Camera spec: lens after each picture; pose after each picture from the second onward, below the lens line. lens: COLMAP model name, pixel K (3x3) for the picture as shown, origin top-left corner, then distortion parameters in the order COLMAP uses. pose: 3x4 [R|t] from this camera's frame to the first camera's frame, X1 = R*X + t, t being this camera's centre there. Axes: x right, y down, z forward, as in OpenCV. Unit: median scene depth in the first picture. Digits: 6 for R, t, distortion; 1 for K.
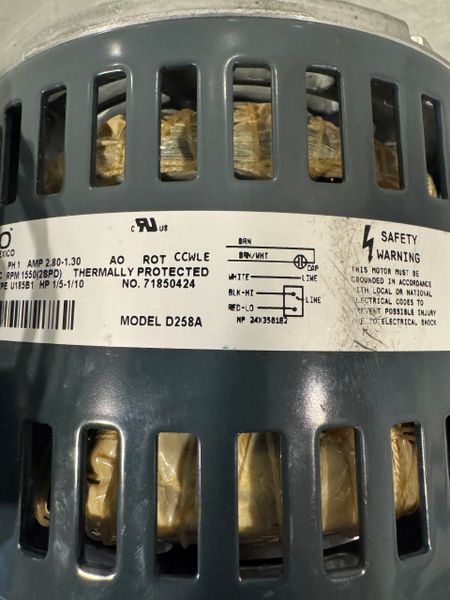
lens RADIAL K [[426.9, 0, 225.2], [0, 426.9, 298.5], [0, 0, 1]] dist [-0.002839, -0.002856]
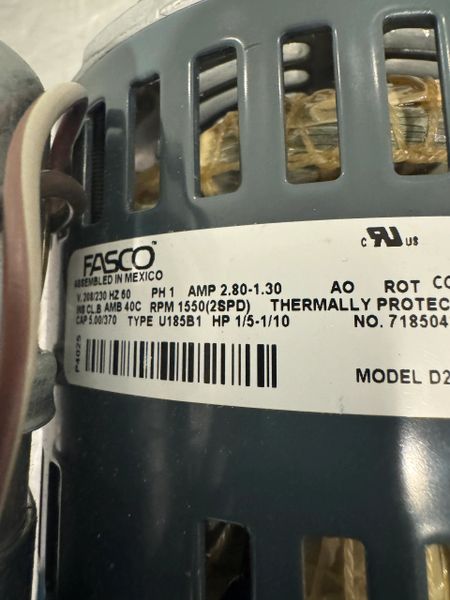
lens RADIAL K [[426.9, 0, 225.0], [0, 426.9, 301.5], [0, 0, 1]] dist [-0.002839, -0.002856]
pose [[0.999575, -0.007229, 0.028234, -0.464306], [0.007713, 0.999825, -0.017069, -0.056349], [-0.028106, 0.017280, 0.999456, 0.309628]]
